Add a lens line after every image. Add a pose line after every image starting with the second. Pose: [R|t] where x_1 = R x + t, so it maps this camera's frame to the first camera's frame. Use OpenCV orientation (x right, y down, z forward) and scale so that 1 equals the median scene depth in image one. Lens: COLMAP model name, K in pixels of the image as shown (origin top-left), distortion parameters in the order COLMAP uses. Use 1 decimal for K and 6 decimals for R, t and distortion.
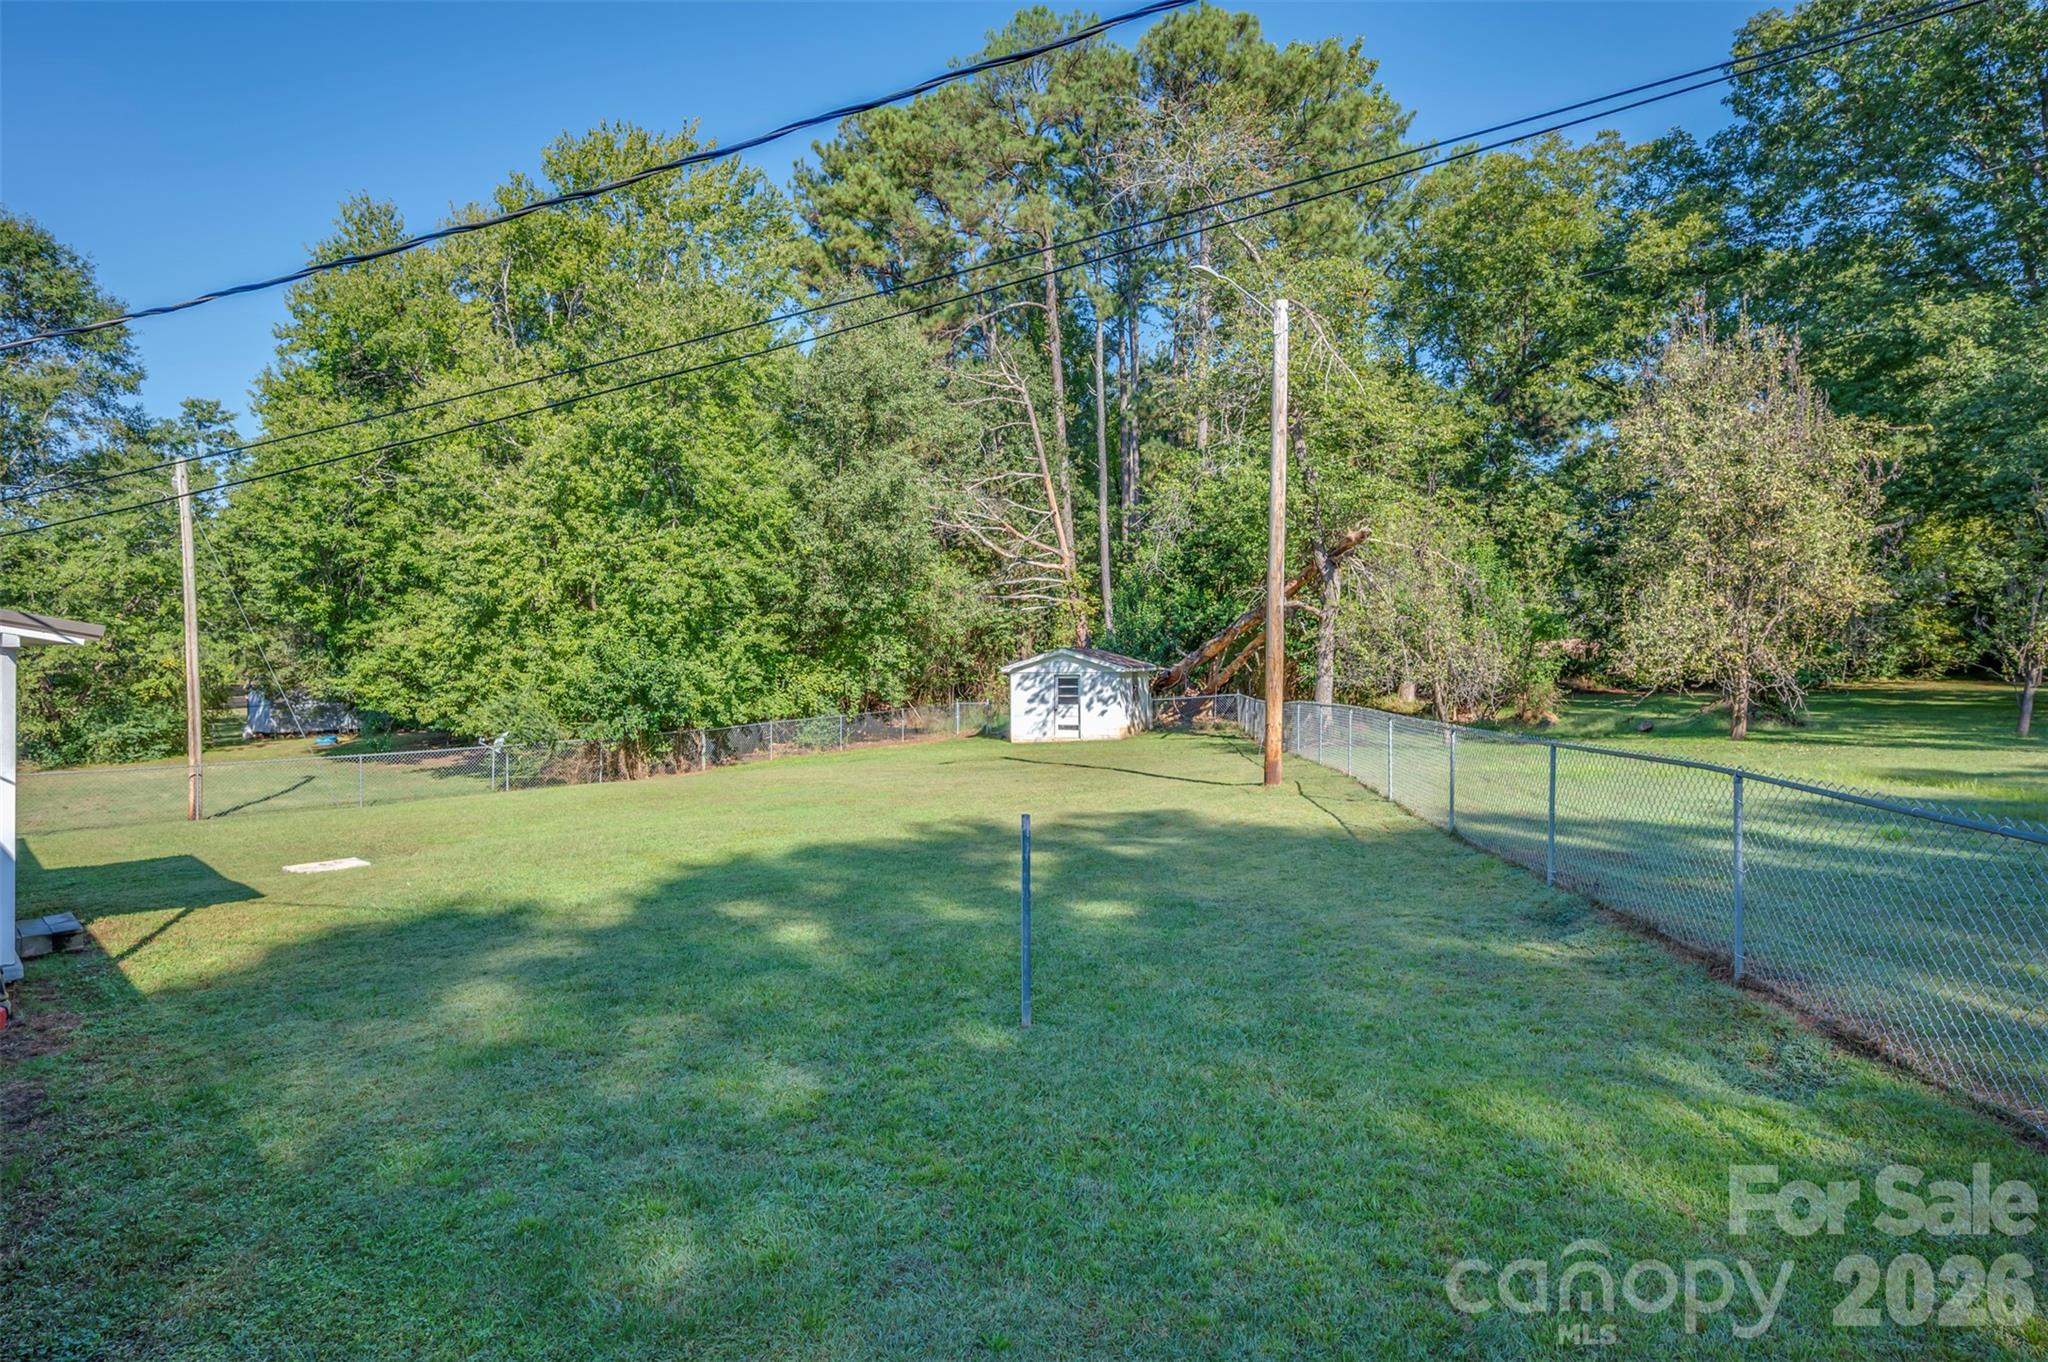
lens RADIAL K [[1131.5, 0, 979.2], [0, 1131.5, 636.1], [0, 0, 1]] dist [0.001411, 0.002010]
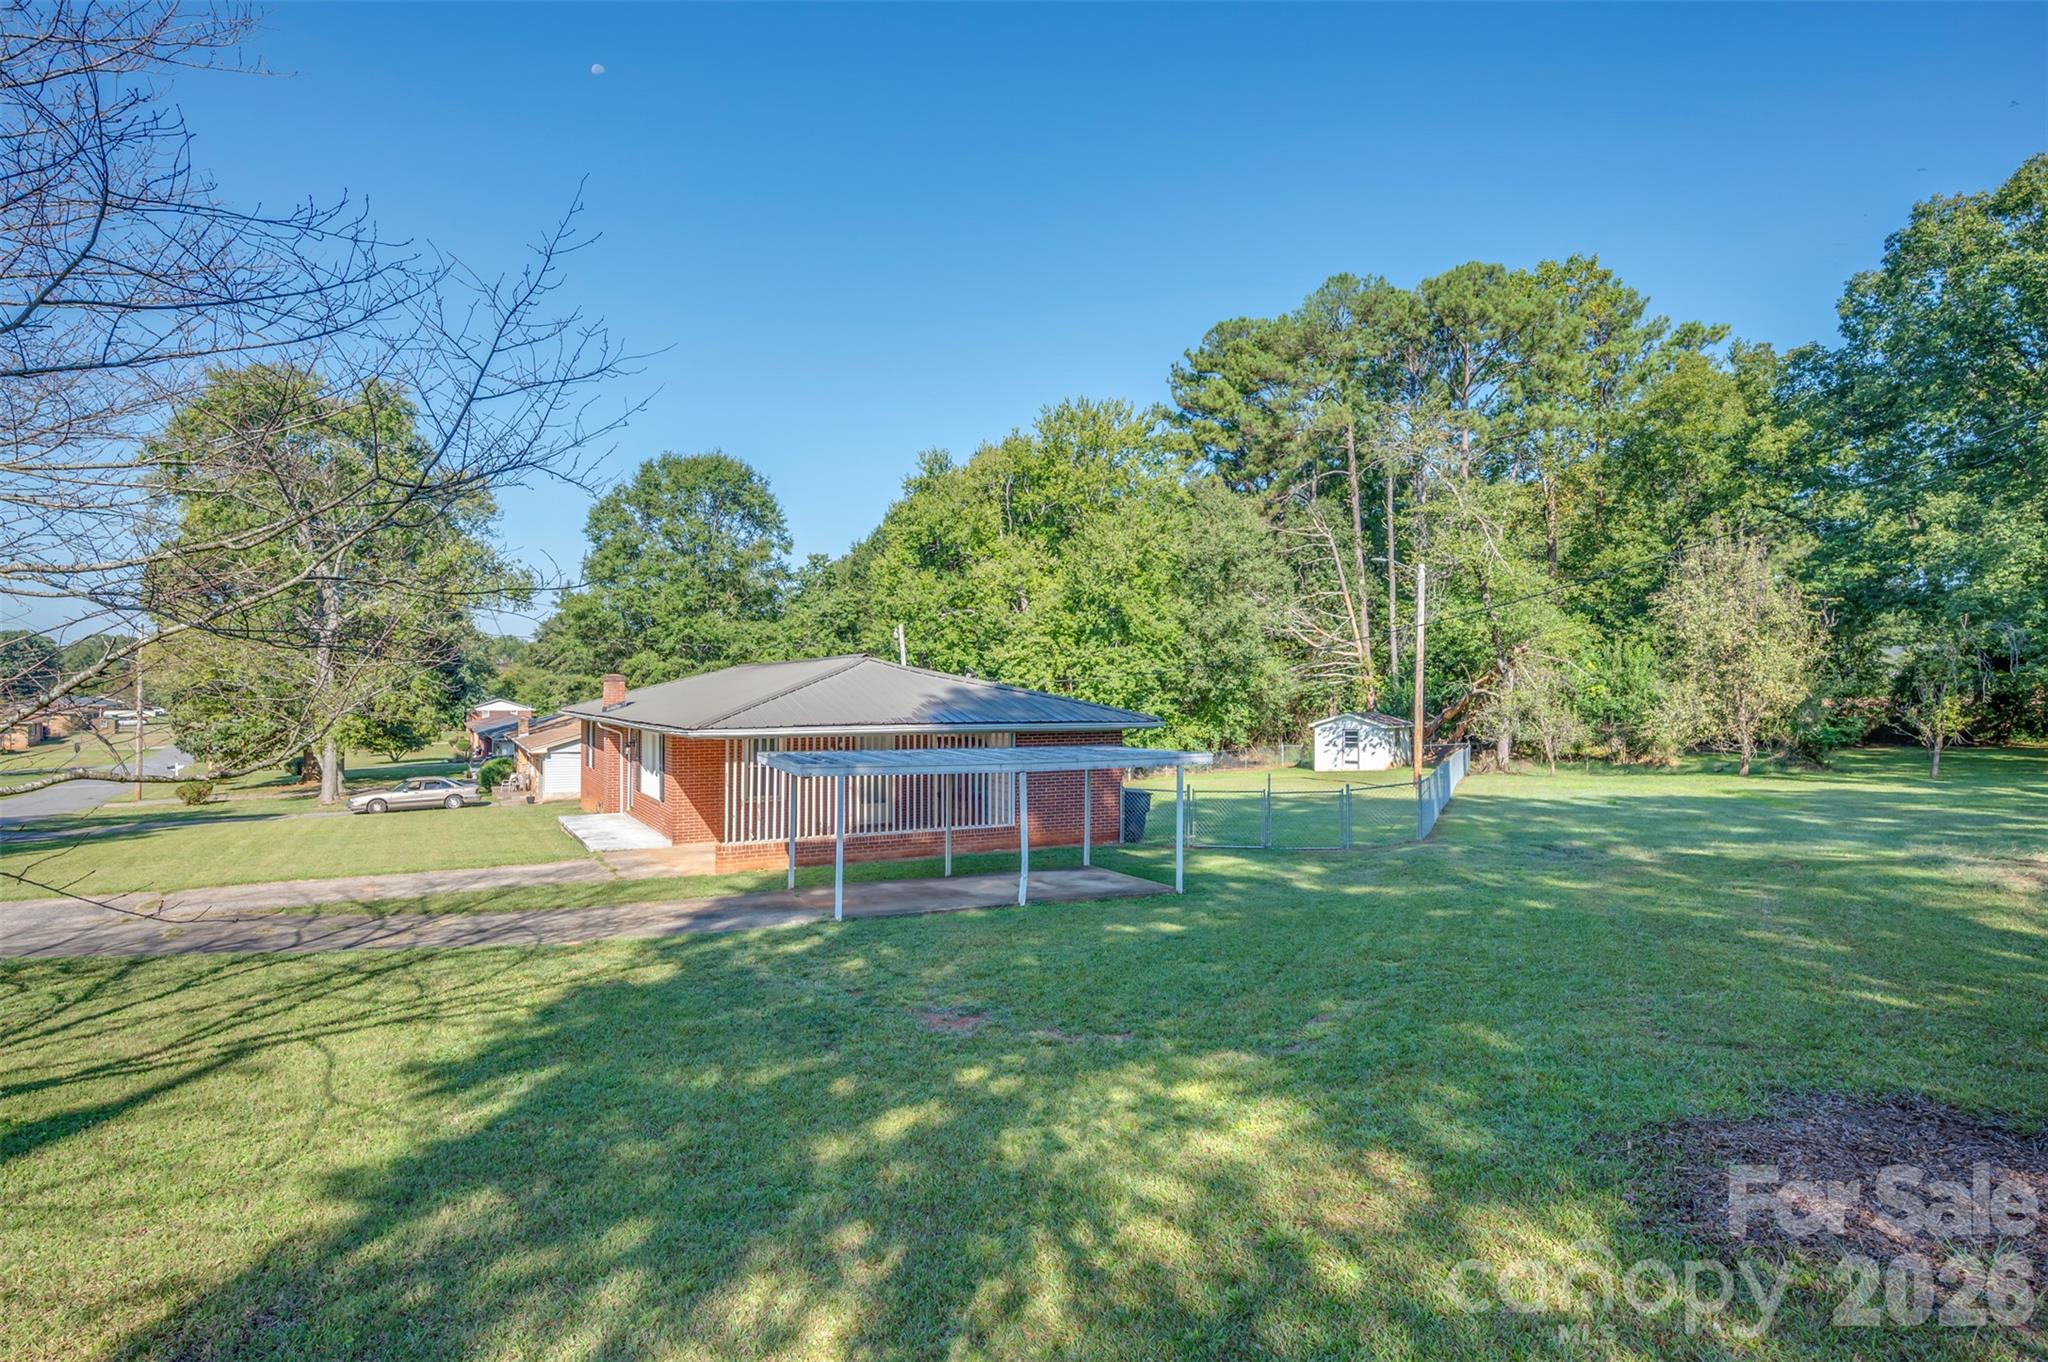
lens RADIAL K [[1131.5, 0, 1026.5], [0, 1131.5, 678.2], [0, 0, 1]] dist [0.001411, 0.002010]
pose [[0.965586, 0.003442, -0.260062, 0.051841], [-0.002805, 0.999992, 0.002819, -0.041317], [0.260070, -0.001992, 0.965588, -0.664371]]
